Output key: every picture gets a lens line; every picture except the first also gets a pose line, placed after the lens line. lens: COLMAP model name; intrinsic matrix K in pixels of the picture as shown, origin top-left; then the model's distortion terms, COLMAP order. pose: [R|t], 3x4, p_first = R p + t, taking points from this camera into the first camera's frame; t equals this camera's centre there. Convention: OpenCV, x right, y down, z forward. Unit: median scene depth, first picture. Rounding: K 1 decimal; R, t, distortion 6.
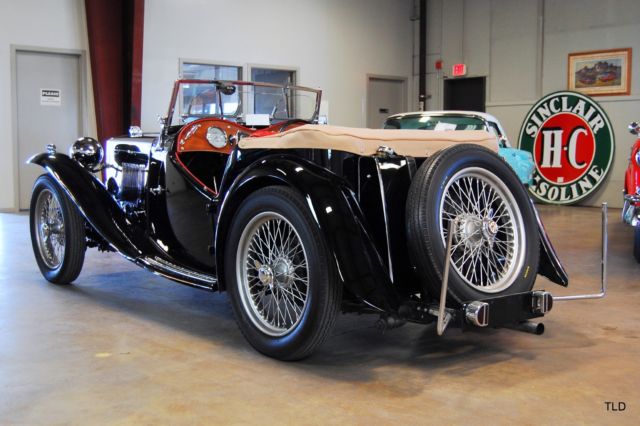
lens RADIAL K [[865.0, 0, 320.0], [0, 865.0, 213.0], [0, 0, 1]] dist [-0.050200, -0.024770]
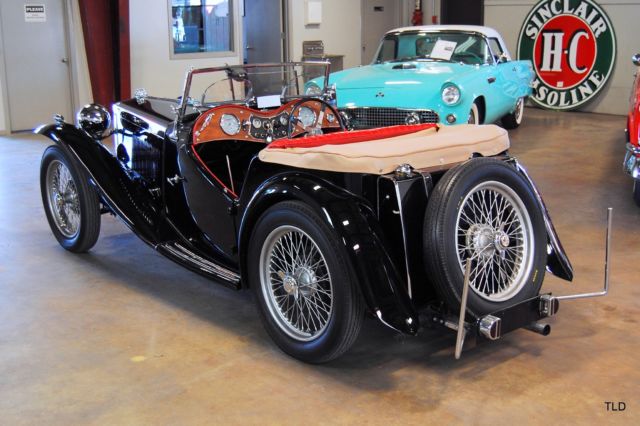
lens RADIAL K [[898.5, 0, 320.0], [0, 898.5, 213.0], [0, 0, 1]] dist [-0.040411, -0.055965]
pose [[0.999655, -0.020463, 0.016459, -0.041333], [0.017485, 0.986269, 0.164219, -0.191290], [-0.019593, -0.163875, 0.986287, -0.071034]]
